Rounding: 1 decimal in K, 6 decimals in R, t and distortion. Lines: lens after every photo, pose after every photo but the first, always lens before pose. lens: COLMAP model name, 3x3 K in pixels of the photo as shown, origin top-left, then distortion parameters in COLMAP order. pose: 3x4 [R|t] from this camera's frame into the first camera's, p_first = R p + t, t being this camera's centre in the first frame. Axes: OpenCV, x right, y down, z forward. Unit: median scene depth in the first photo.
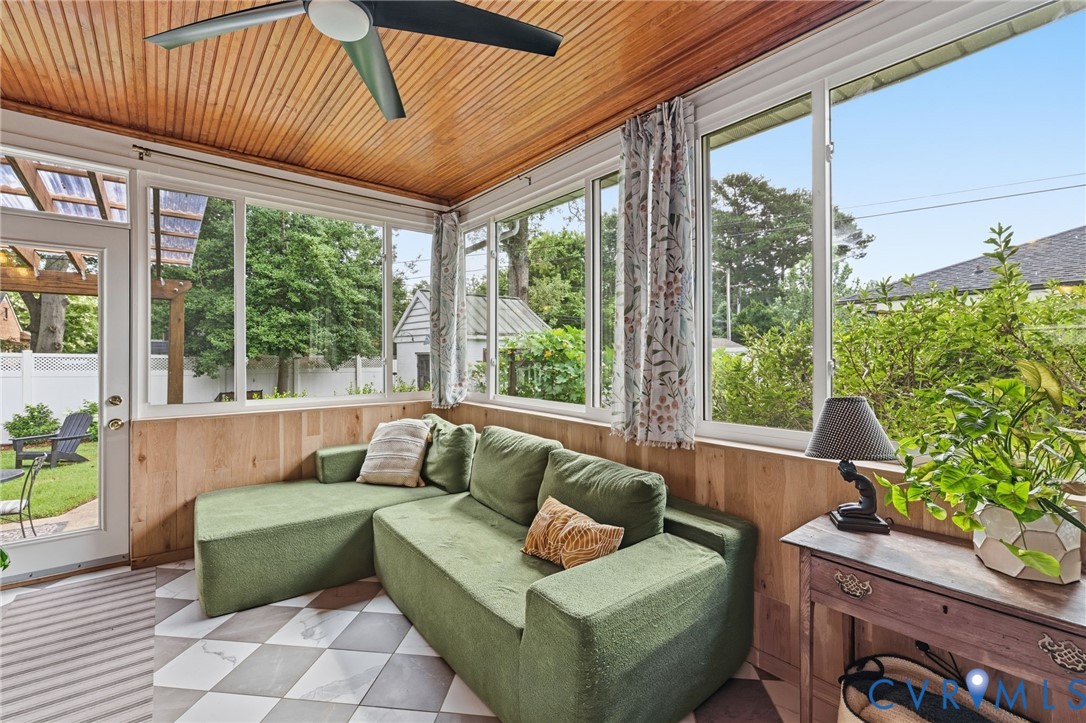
lens RADIAL K [[477.2, 0, 542.4], [0, 477.2, 355.3], [0, 0, 1]] dist [-0.000576, -0.000227]
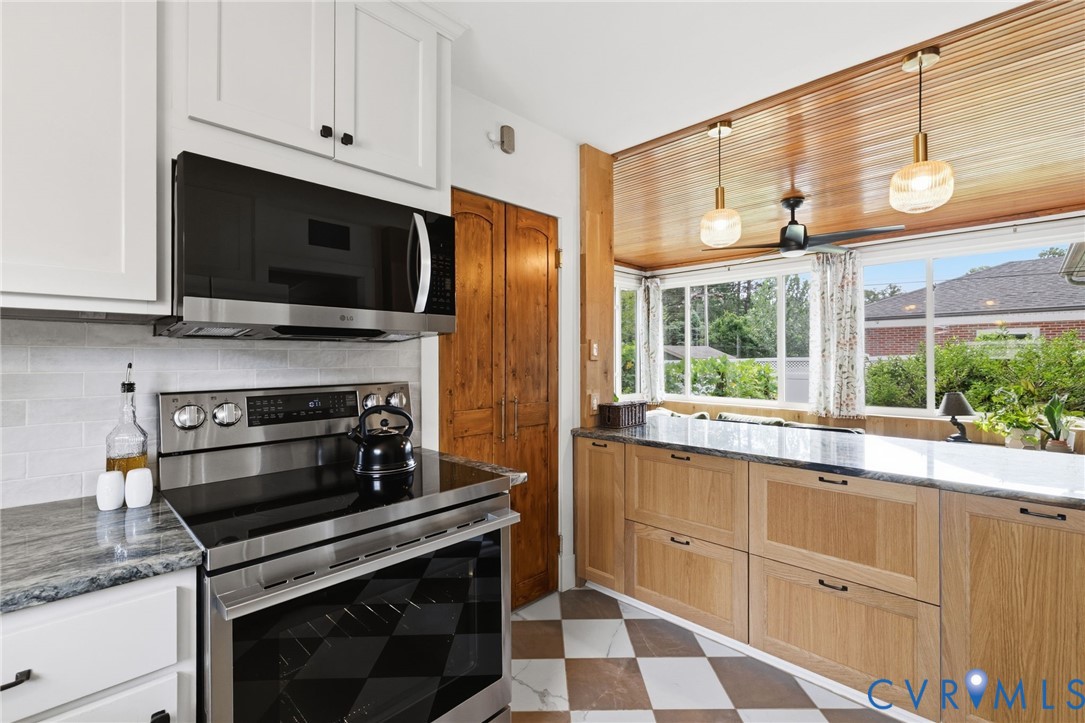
lens RADIAL K [[476.8, 0, 541.9], [0, 476.8, 355.3], [0, 0, 1]] dist [-0.000576, -0.000227]
pose [[0.995253, -0.002230, 0.097295, -0.726098], [0.002812, 0.999979, -0.005850, -0.041994], [-0.097280, 0.006096, 0.995238, -0.534141]]
